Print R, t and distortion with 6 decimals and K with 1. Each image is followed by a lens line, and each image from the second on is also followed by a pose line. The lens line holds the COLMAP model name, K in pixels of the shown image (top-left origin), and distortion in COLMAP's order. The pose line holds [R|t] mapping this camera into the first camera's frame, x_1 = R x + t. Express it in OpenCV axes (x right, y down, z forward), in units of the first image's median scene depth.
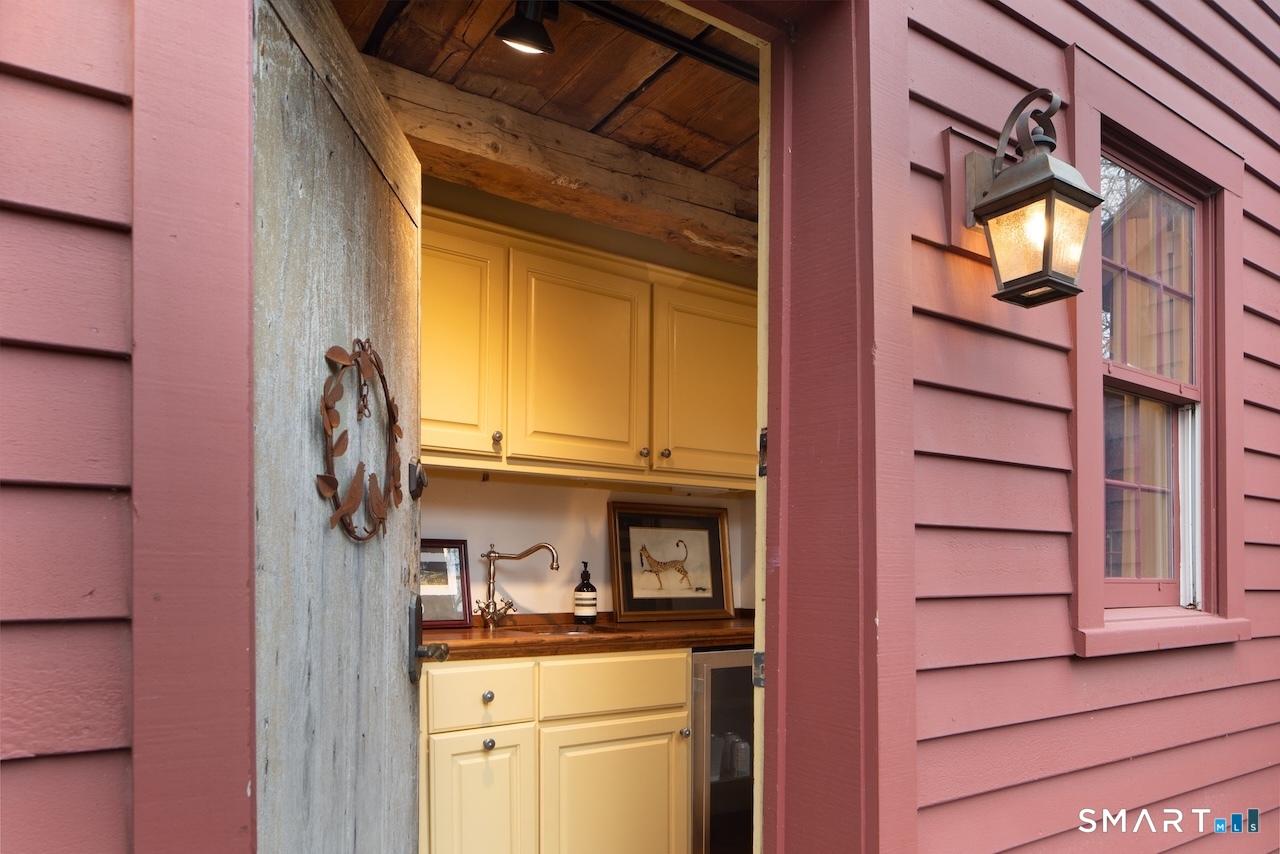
lens RADIAL K [[875.5, 0, 640.0], [0, 875.5, 427.0], [0, 0, 1]] dist [0.000143, 0.000065]
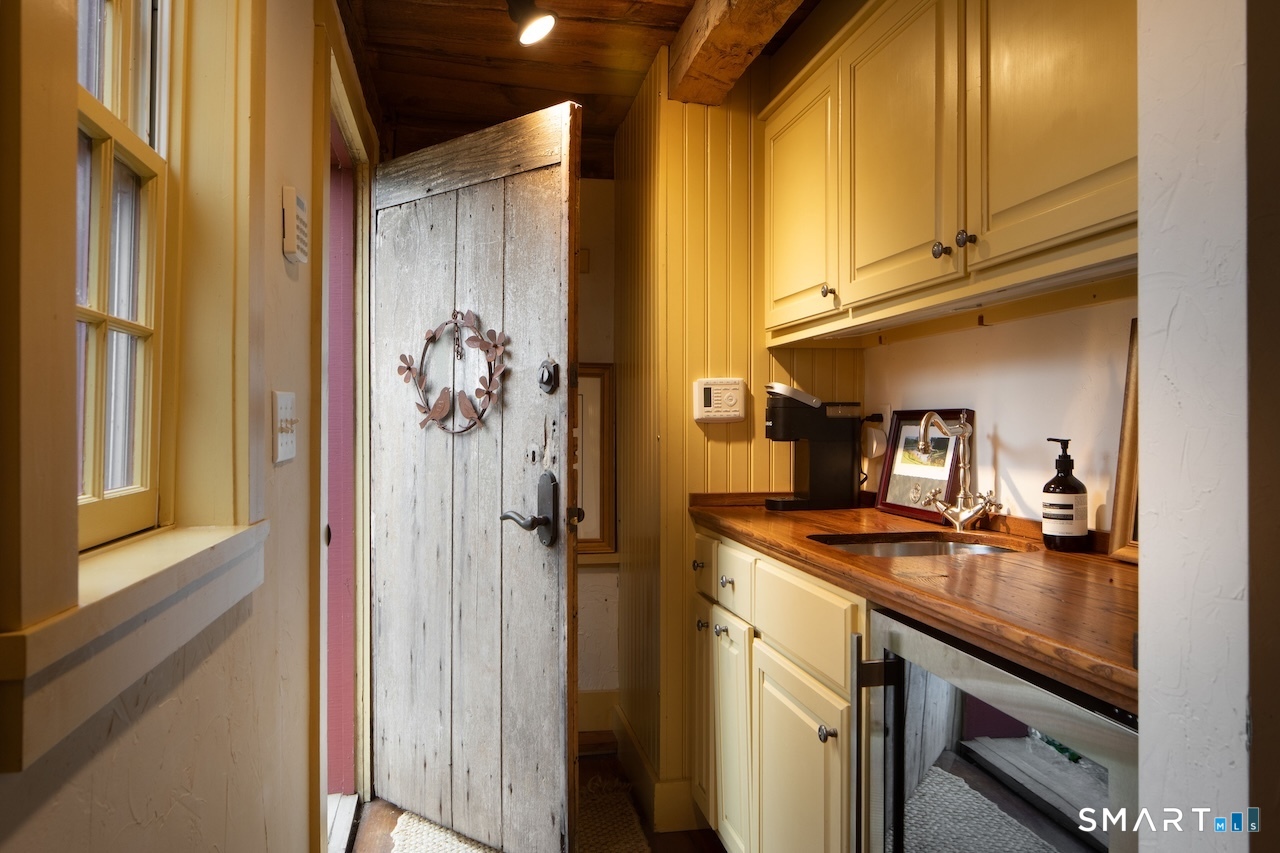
lens RADIAL K [[875.5, 0, 640.0], [0, 875.5, 426.5], [0, 0, 1]] dist [0.000143, 0.000065]
pose [[-0.360500, -0.010770, -0.932697, 0.571638], [0.154810, 0.985374, -0.071215, 0.147187], [0.919823, -0.170063, -0.353560, 0.971644]]
